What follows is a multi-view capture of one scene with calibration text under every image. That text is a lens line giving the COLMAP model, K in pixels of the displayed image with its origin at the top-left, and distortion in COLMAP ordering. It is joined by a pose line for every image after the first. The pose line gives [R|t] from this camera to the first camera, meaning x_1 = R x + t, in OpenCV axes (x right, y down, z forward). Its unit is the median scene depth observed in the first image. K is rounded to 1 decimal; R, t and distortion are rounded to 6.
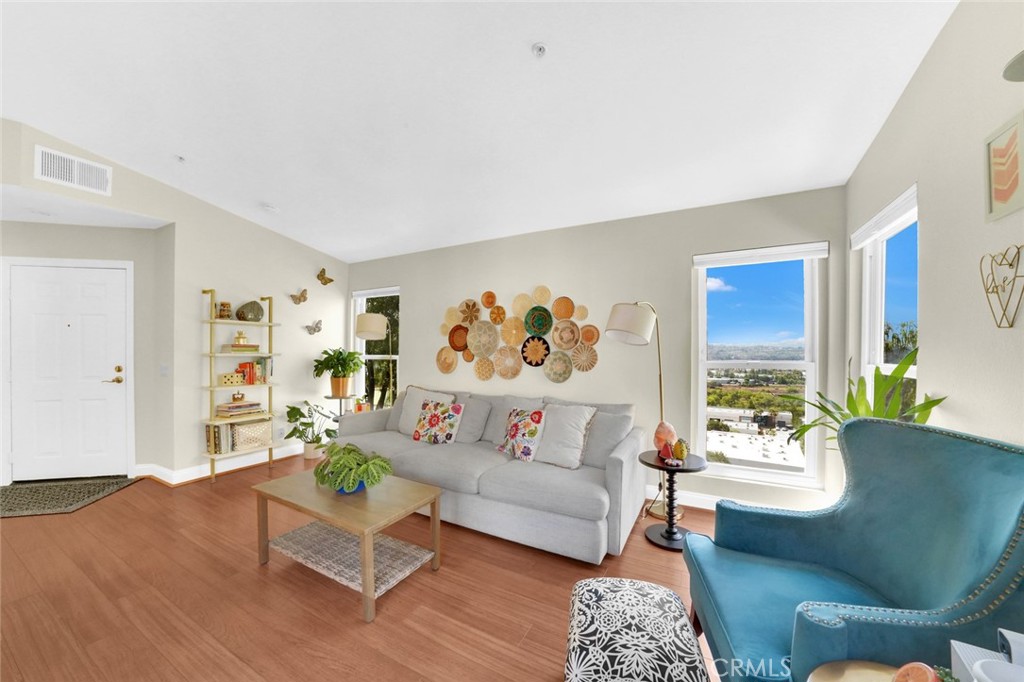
lens RADIAL K [[364.2, 0, 514.5], [0, 364.2, 349.5], [0, 0, 1]] dist [-0.001549, -0.000064]
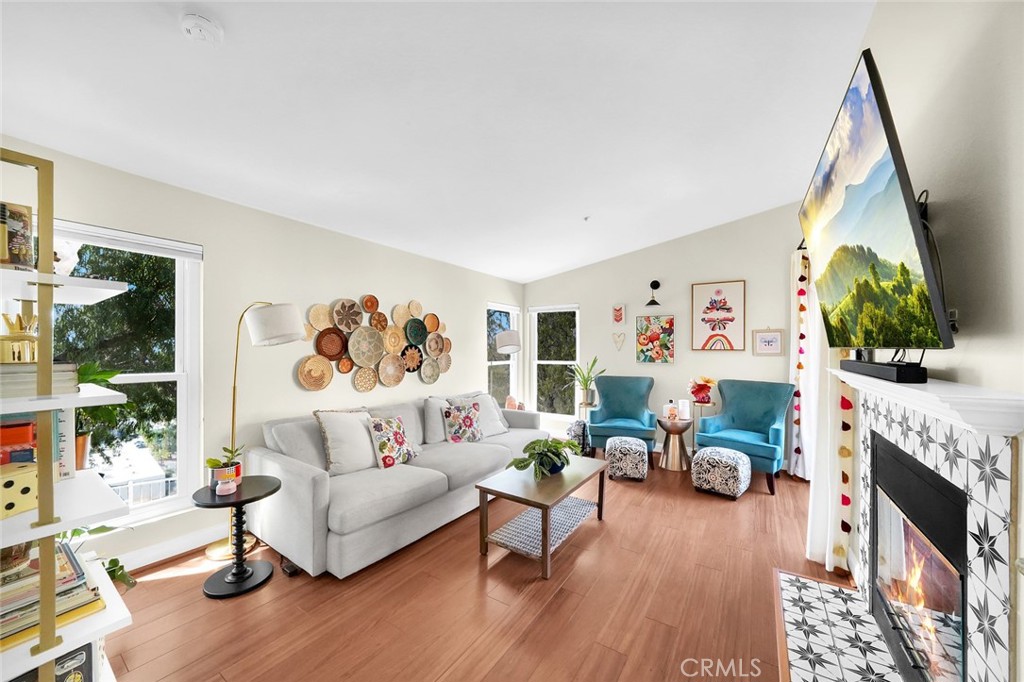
lens RADIAL K [[380.5, 0, 494.7], [0, 380.5, 341.6], [0, 0, 1]] dist [-0.001461, -0.000121]
pose [[0.134209, 0.020316, 0.990745, -1.043412], [0.001827, 0.999783, -0.020749, -0.021624], [-0.990951, 0.004595, 0.134143, 0.590907]]
